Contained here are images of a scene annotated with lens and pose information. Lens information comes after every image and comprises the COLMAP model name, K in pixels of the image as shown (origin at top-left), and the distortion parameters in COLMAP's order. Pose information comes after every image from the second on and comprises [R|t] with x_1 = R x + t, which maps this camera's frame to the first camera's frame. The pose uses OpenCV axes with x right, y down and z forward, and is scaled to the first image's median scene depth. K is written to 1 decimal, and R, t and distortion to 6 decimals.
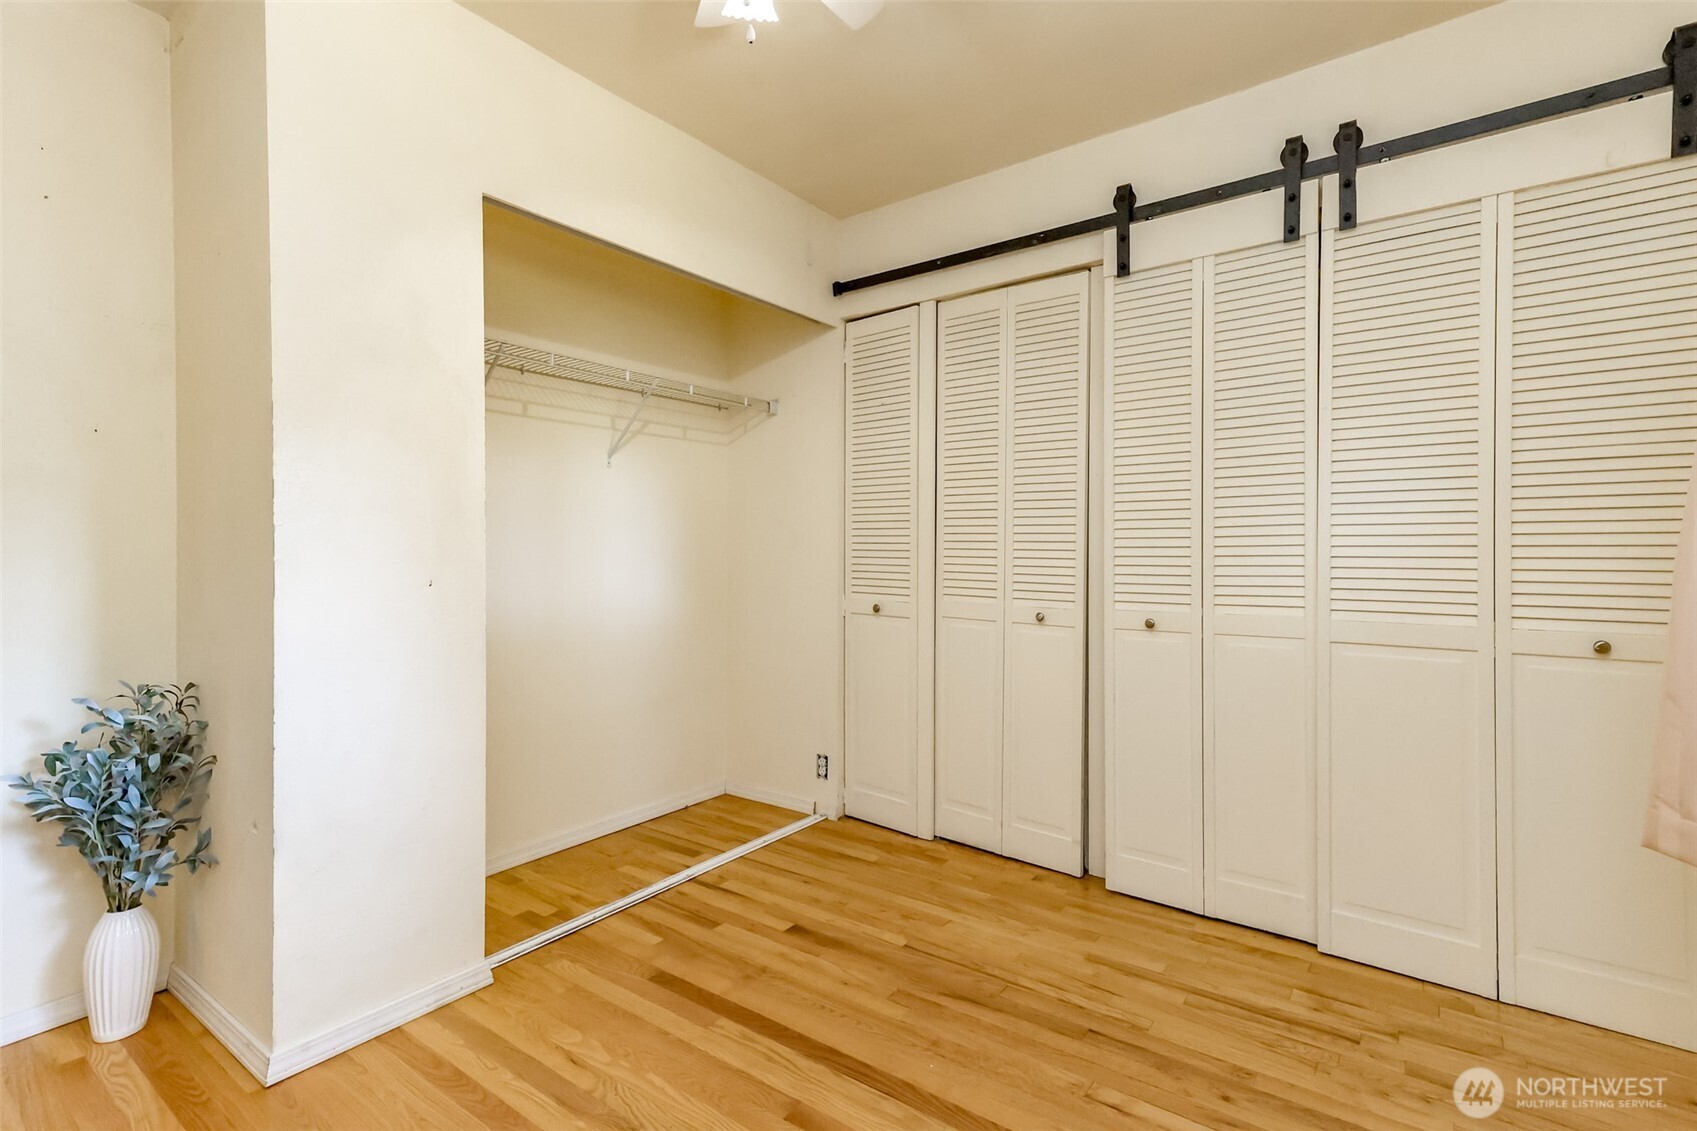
lens RADIAL K [[801.3, 0, 833.8], [0, 801.3, 557.5], [0, 0, 1]] dist [0.026531, 0.000144]
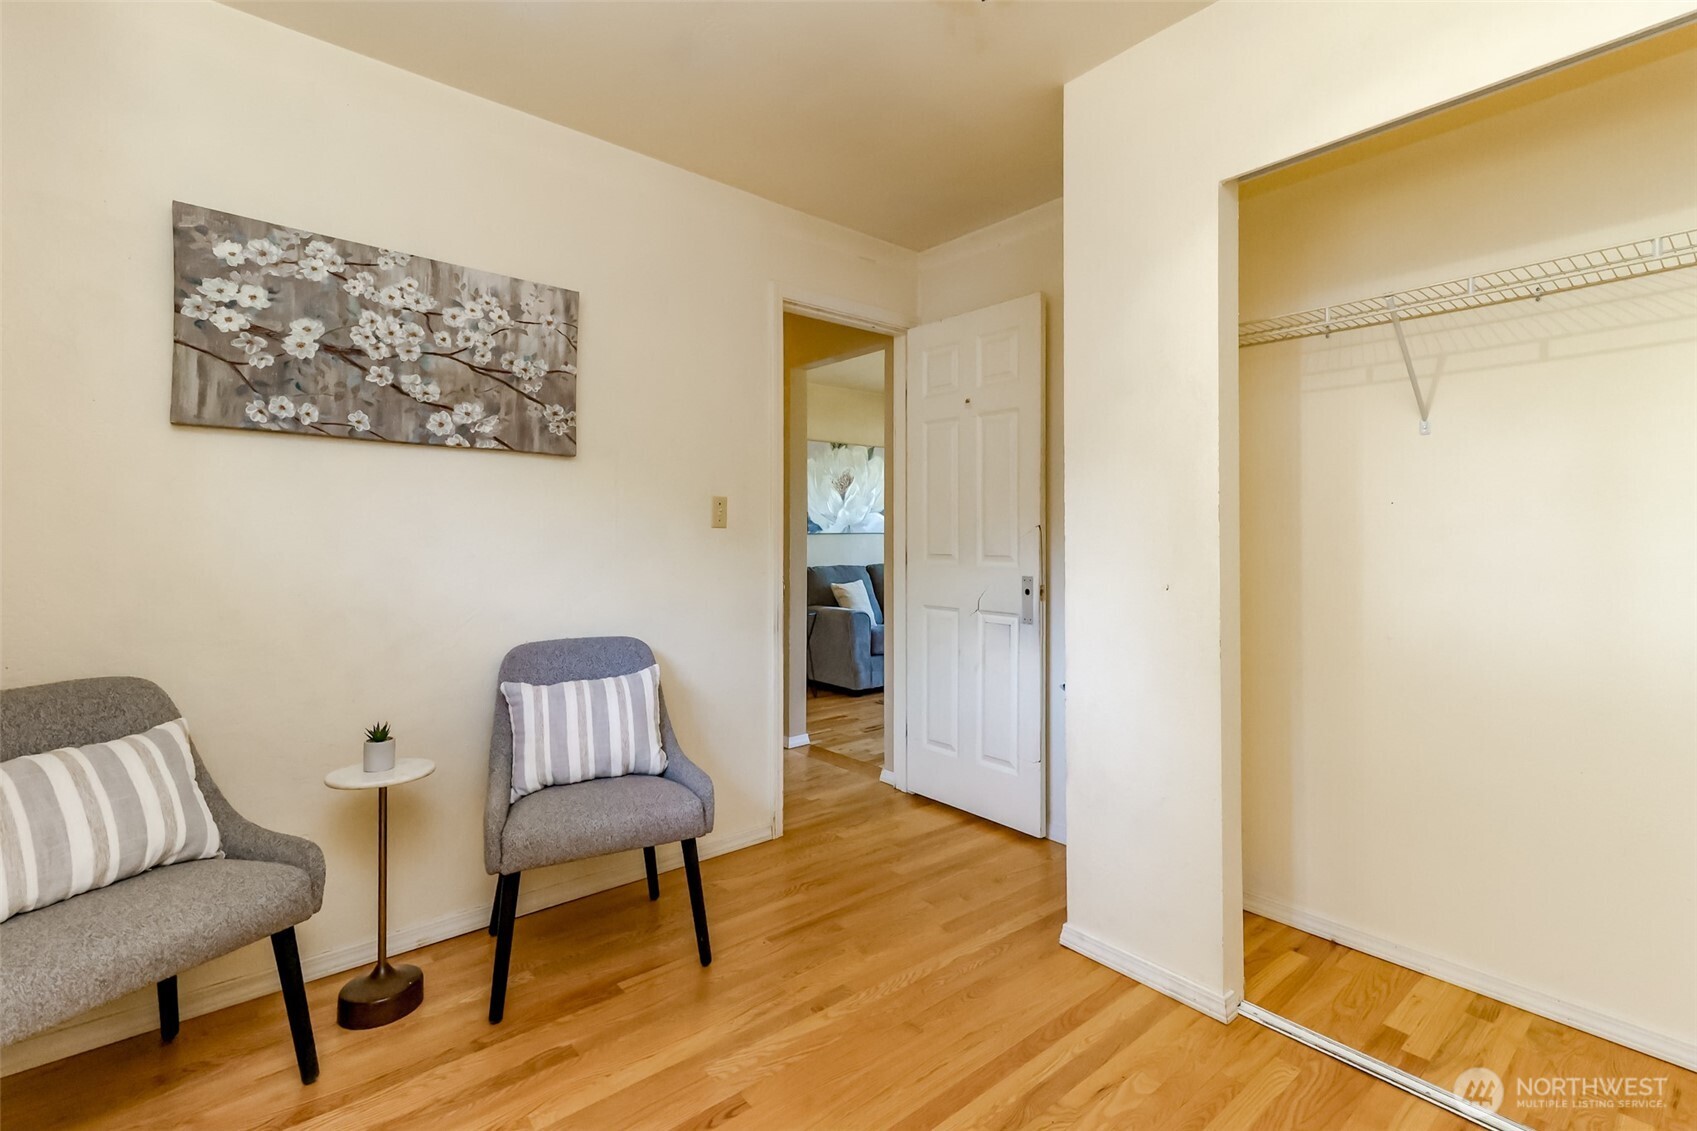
lens RADIAL K [[801.3, 0, 838.5], [0, 801.3, 560.8], [0, 0, 1]] dist [0.026531, 0.000144]
pose [[-0.249855, 0.014857, -0.968169, 0.603428], [-0.015212, 0.999699, 0.019266, -0.014606], [0.968164, 0.019542, -0.249553, 0.826732]]
